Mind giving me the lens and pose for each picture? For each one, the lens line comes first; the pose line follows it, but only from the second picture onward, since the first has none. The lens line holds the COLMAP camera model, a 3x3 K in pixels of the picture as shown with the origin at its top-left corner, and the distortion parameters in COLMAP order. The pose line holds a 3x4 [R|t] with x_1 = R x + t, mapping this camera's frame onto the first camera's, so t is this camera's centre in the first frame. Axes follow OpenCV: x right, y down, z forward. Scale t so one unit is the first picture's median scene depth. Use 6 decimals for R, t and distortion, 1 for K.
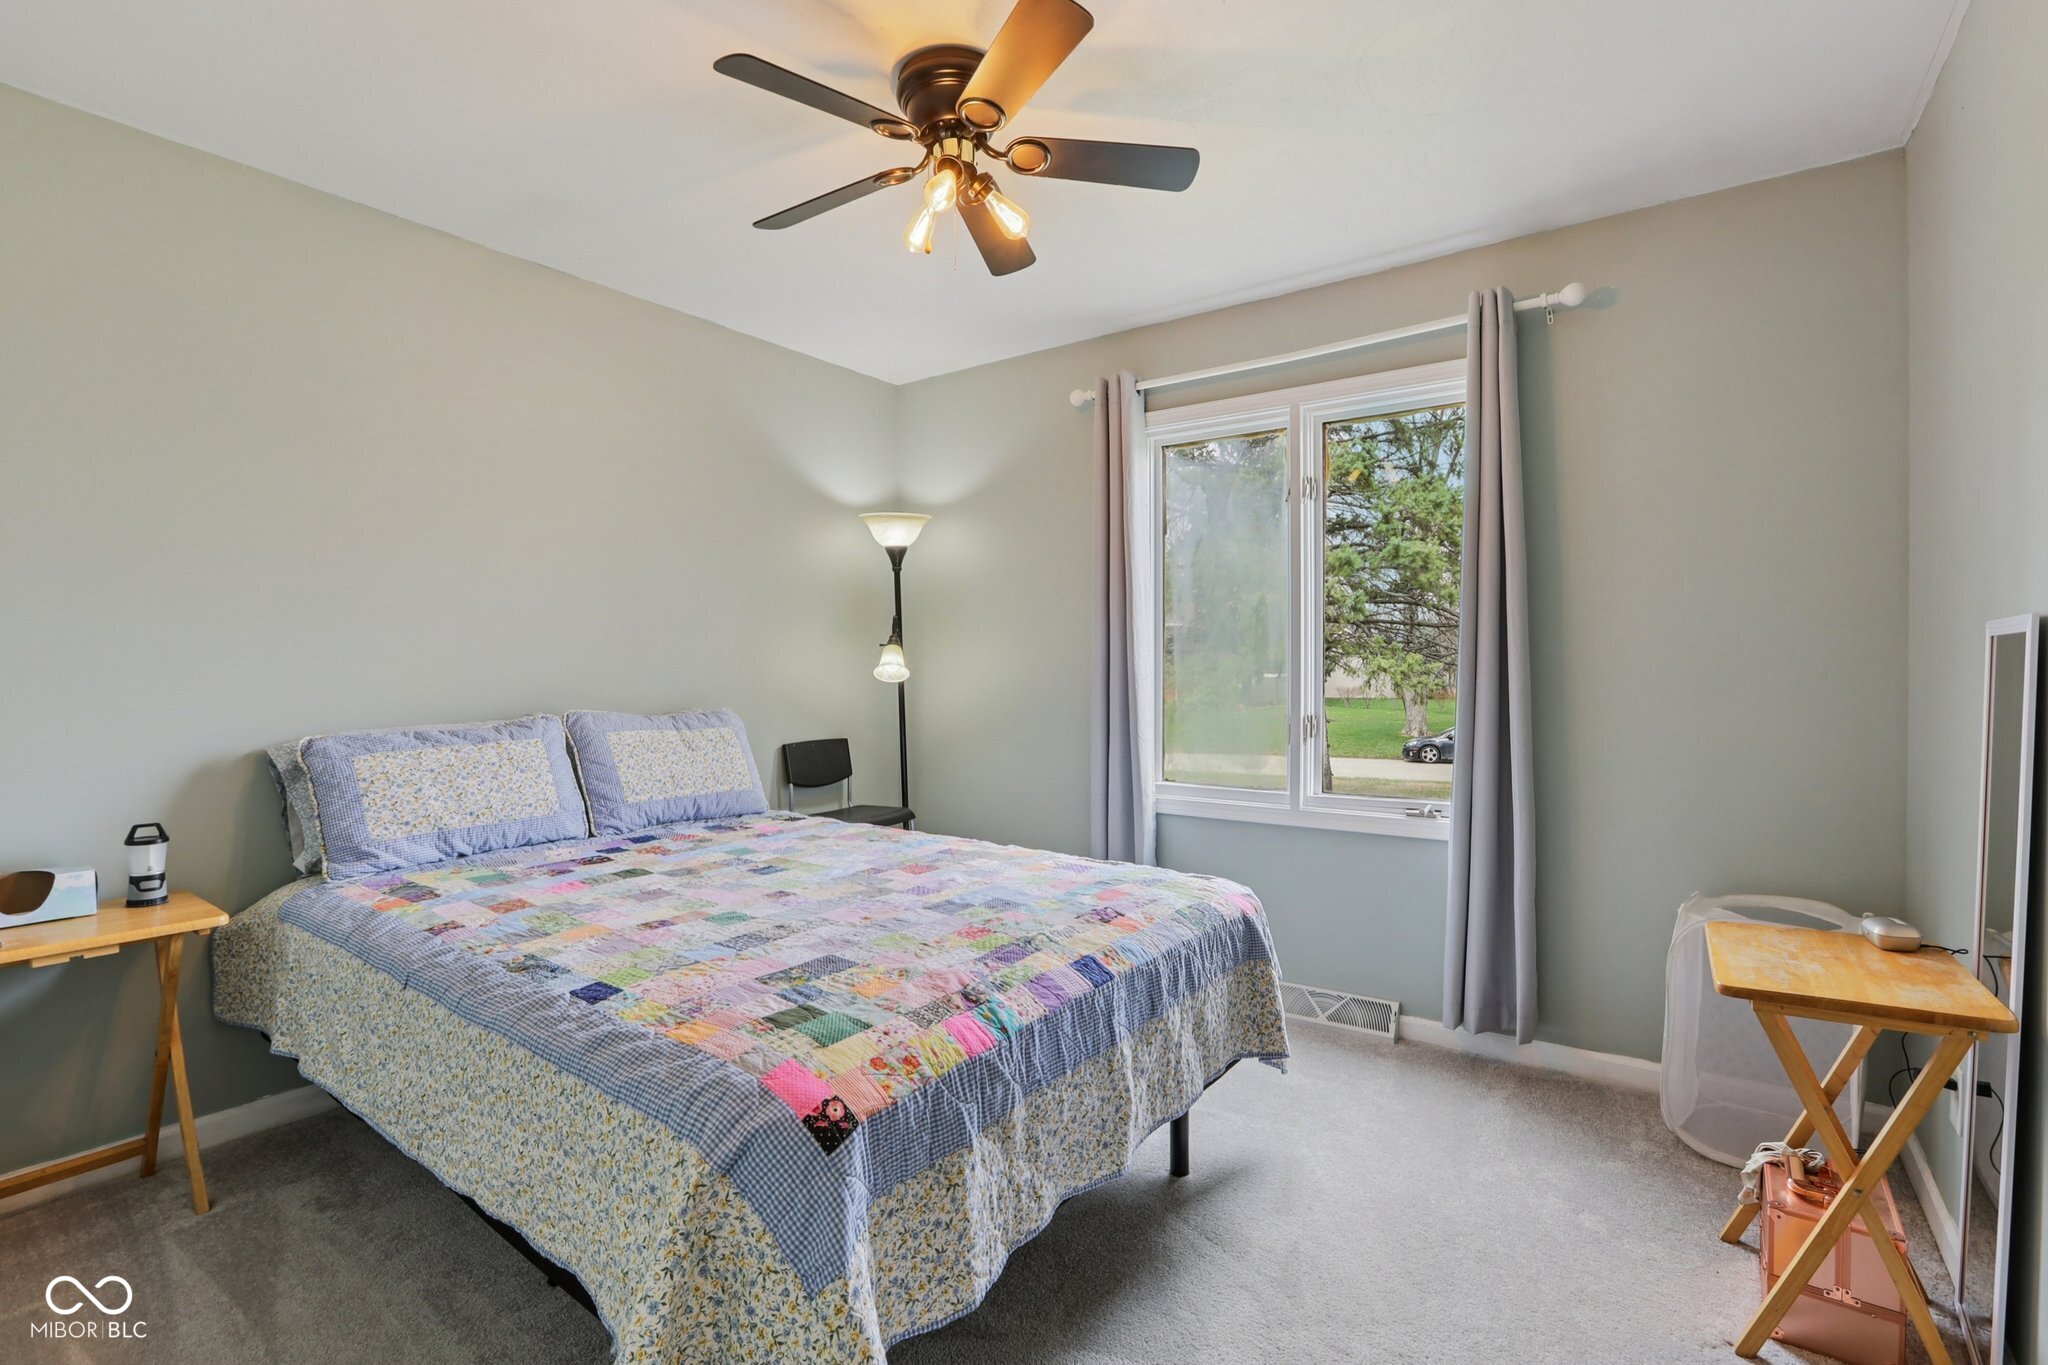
lens RADIAL K [[942.1, 0, 1034.7], [0, 942.1, 677.3], [0, 0, 1]] dist [-0.024536, 0.006222]
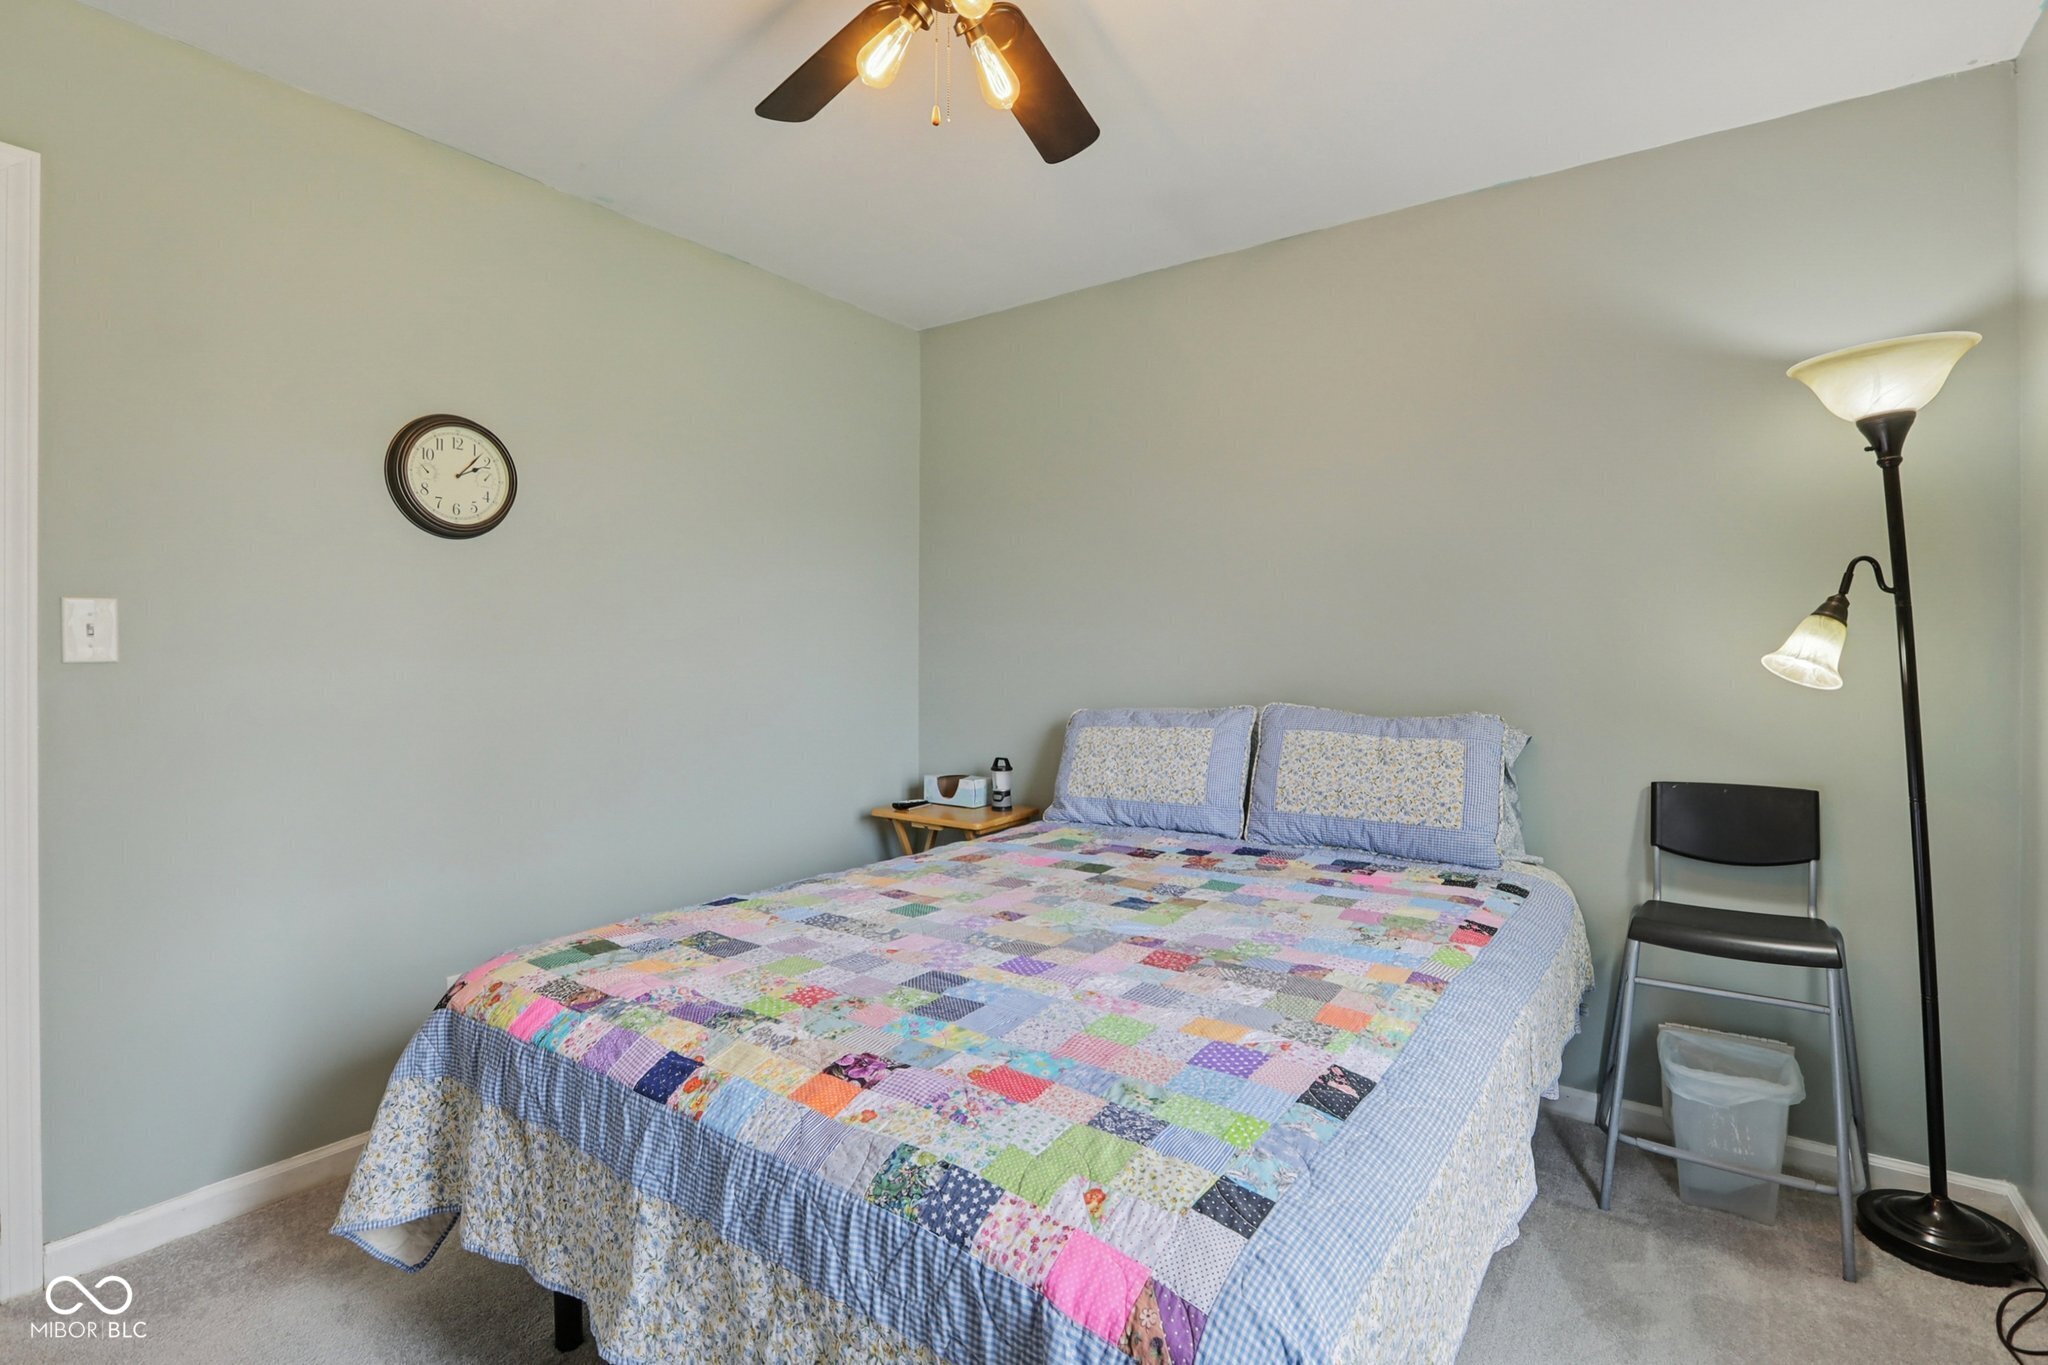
lens RADIAL K [[967.7, 0, 1020.0], [0, 967.7, 661.6], [0, 0, 1]] dist [-0.050698, 0.000214]
pose [[-0.003011, 0.002040, -0.999993, 0.542337], [-0.017611, 0.999843, 0.002093, -0.003351], [0.999840, 0.017618, -0.002975, 0.885605]]
